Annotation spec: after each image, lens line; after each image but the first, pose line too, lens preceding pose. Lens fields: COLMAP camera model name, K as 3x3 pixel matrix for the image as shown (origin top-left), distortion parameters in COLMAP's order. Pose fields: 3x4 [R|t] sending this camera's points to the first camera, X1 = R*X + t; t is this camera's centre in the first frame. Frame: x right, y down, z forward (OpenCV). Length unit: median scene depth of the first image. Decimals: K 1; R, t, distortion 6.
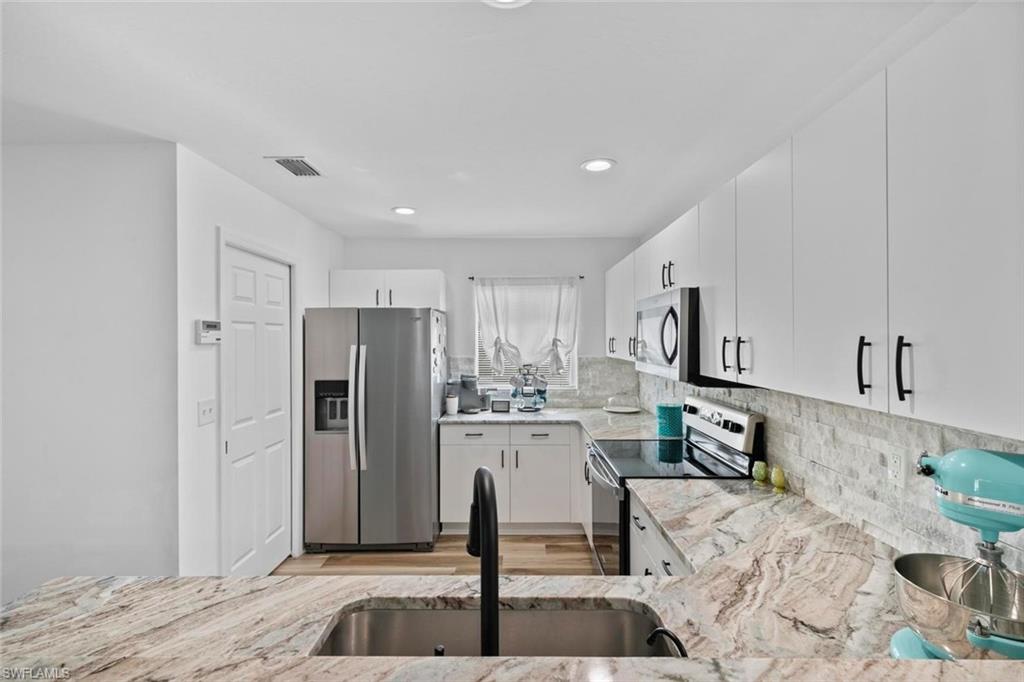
lens RADIAL K [[466.4, 0, 506.0], [0, 466.4, 330.5], [0, 0, 1]] dist [0.006026, -0.000929]
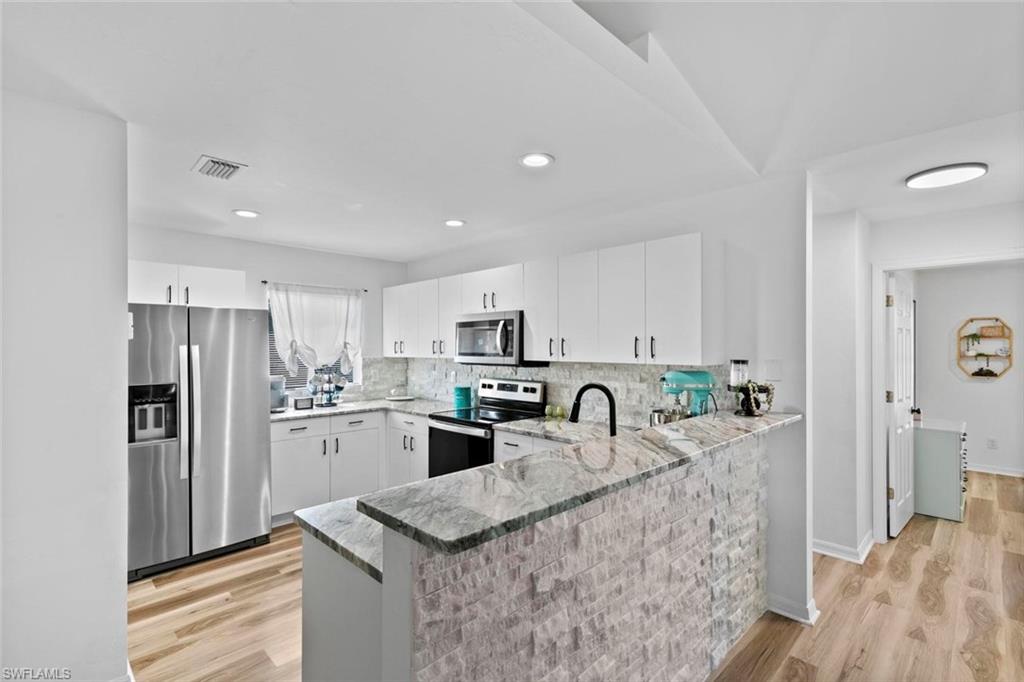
lens RADIAL K [[466.4, 0, 507.2], [0, 466.4, 342.2], [0, 0, 1]] dist [0.006026, -0.000929]
pose [[0.699593, 0.011785, 0.714444, -0.506274], [-0.012630, 0.999912, -0.004126, 0.019780], [-0.714430, -0.006136, 0.699680, -0.105327]]
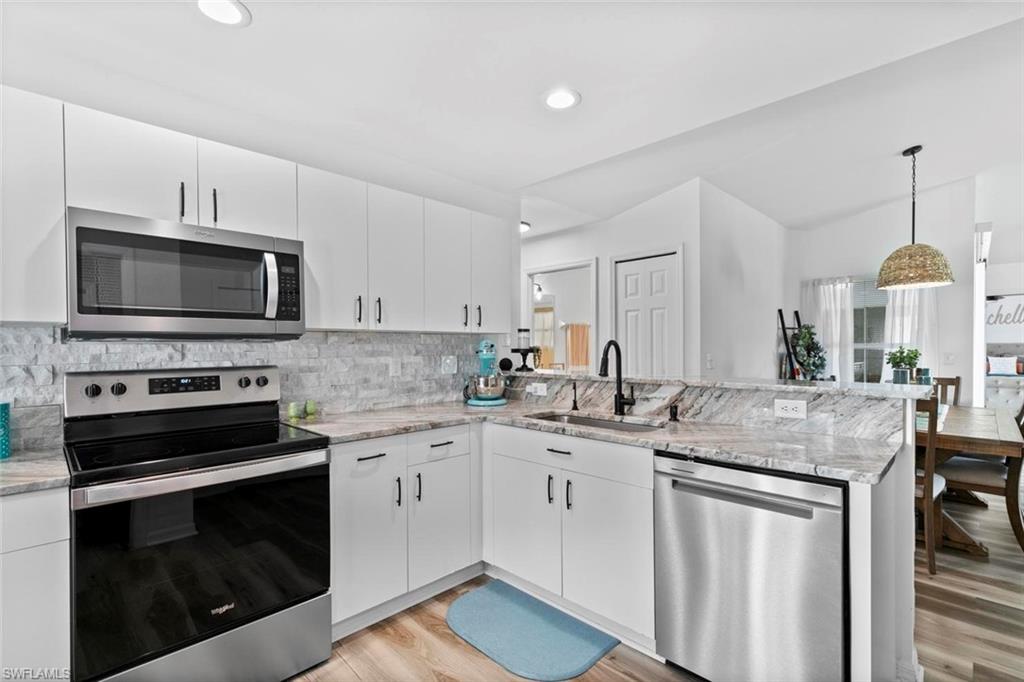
lens RADIAL K [[466.4, 0, 516.6], [0, 466.4, 346.3], [0, 0, 1]] dist [0.006026, -0.000929]
pose [[-0.726433, 0.009531, 0.687171, -0.377966], [-0.000198, 0.999901, -0.014078, 0.086066], [-0.687237, -0.010363, -0.726359, 0.813966]]
